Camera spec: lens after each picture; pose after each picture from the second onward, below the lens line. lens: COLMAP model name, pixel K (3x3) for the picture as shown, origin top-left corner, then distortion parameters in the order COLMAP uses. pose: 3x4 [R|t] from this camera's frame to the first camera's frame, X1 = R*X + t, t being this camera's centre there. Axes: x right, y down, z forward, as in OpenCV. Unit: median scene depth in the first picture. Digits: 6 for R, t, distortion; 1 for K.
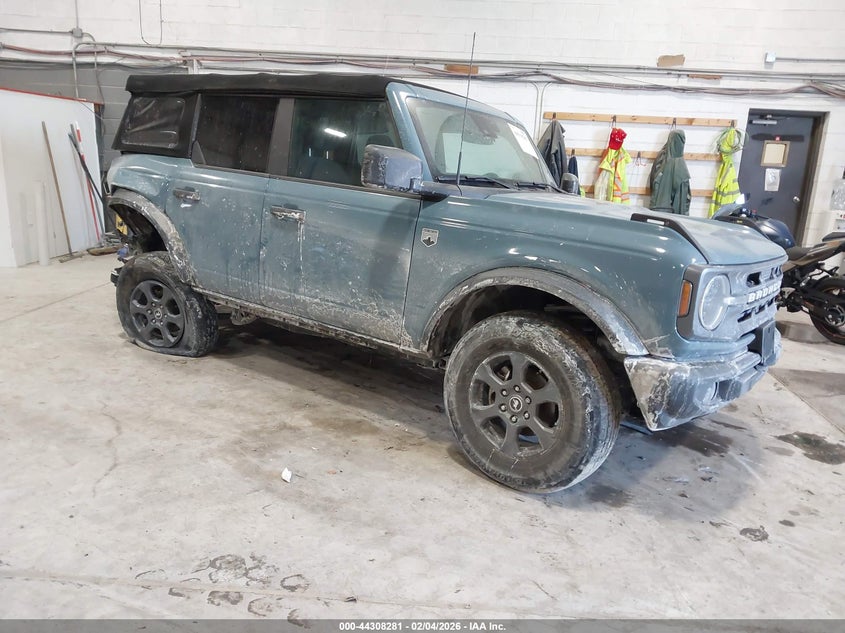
lens RADIAL K [[656.7, 0, 429.2], [0, 656.7, 315.8], [0, 0, 1]] dist [0.005341, 0.000705]
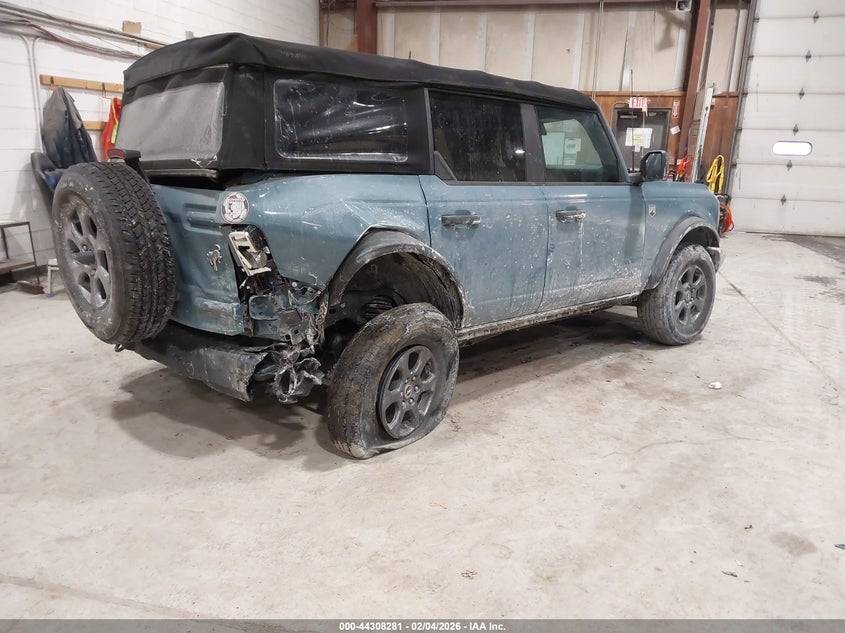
lens RADIAL K [[656.7, 0, 429.2], [0, 656.7, 315.8], [0, 0, 1]] dist [0.005341, 0.000705]
pose [[0.205840, -0.295826, 0.932801, -1.284641], [0.223201, 0.942280, 0.249579, -0.313295], [-0.952791, 0.156829, 0.259987, 0.941396]]
